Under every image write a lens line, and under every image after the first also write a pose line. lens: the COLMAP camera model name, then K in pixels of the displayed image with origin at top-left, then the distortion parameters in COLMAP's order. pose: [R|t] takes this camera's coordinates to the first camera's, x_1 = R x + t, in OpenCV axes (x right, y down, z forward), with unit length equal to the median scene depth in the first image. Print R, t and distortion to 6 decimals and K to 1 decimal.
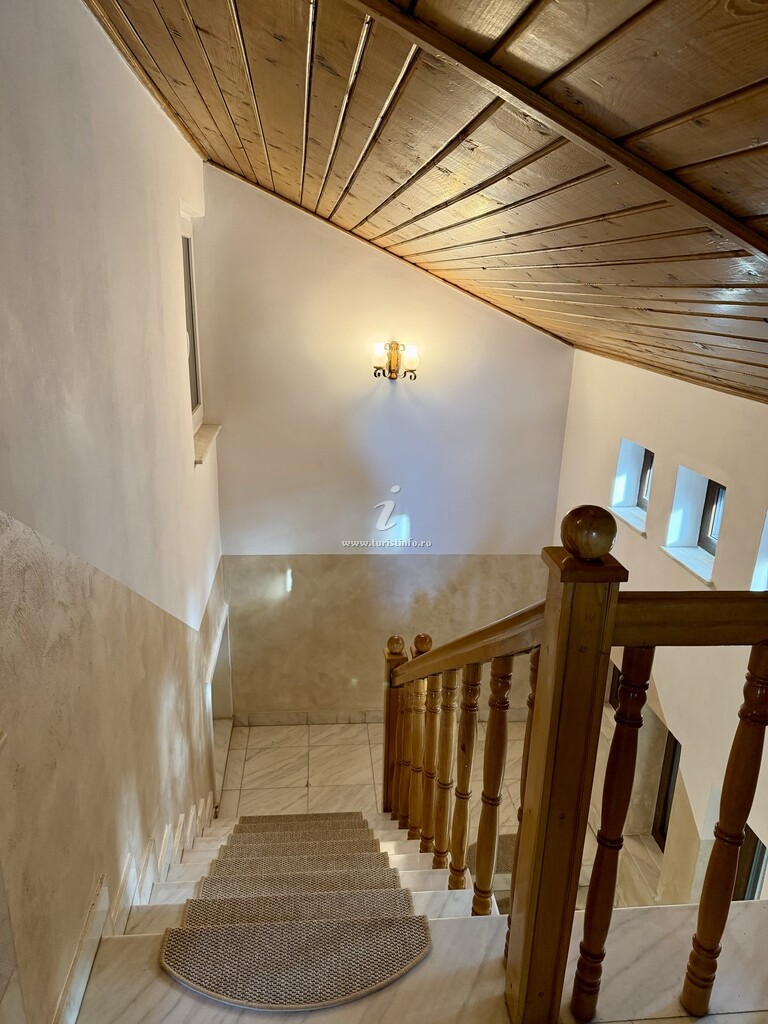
lens RADIAL K [[719.7, 0, 384.0], [0, 719.7, 512.0], [0, 0, 1]] dist [0.116941, -0.161011]
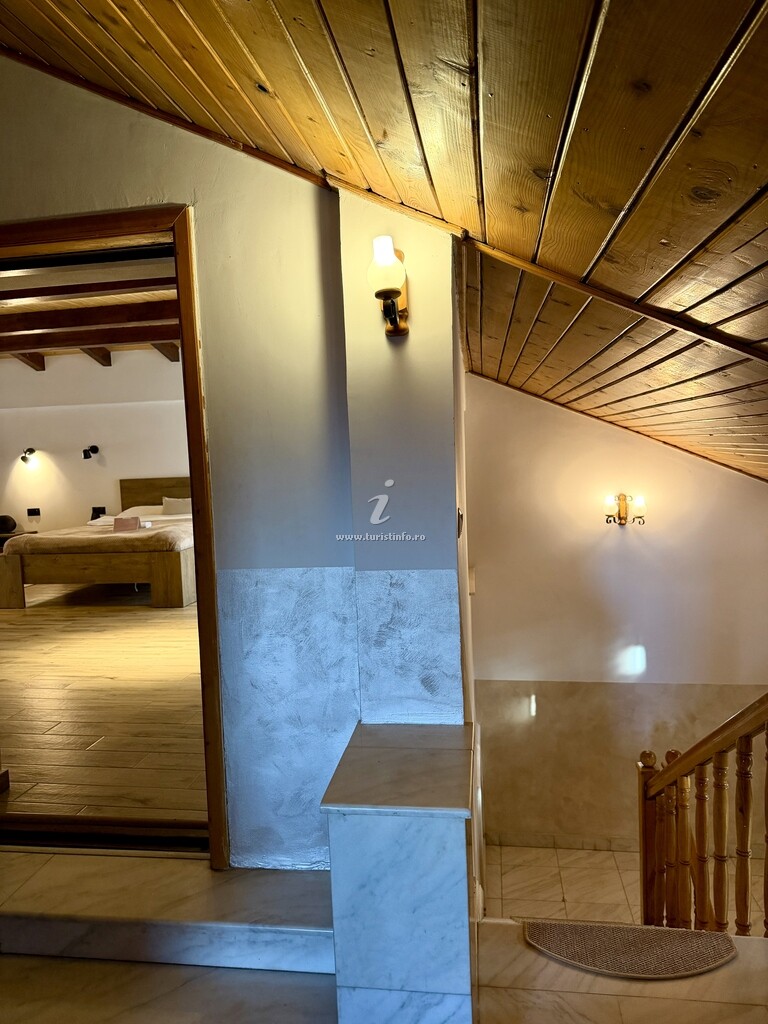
lens RADIAL K [[719.2, 0, 384.6], [0, 719.2, 493.9], [0, 0, 1]] dist [0.057306, -0.109816]
pose [[0.968162, -0.047180, -0.245838, -0.064838], [-0.011161, 0.972966, -0.230680, 0.037605], [0.250075, 0.226079, 0.941462, -0.188663]]
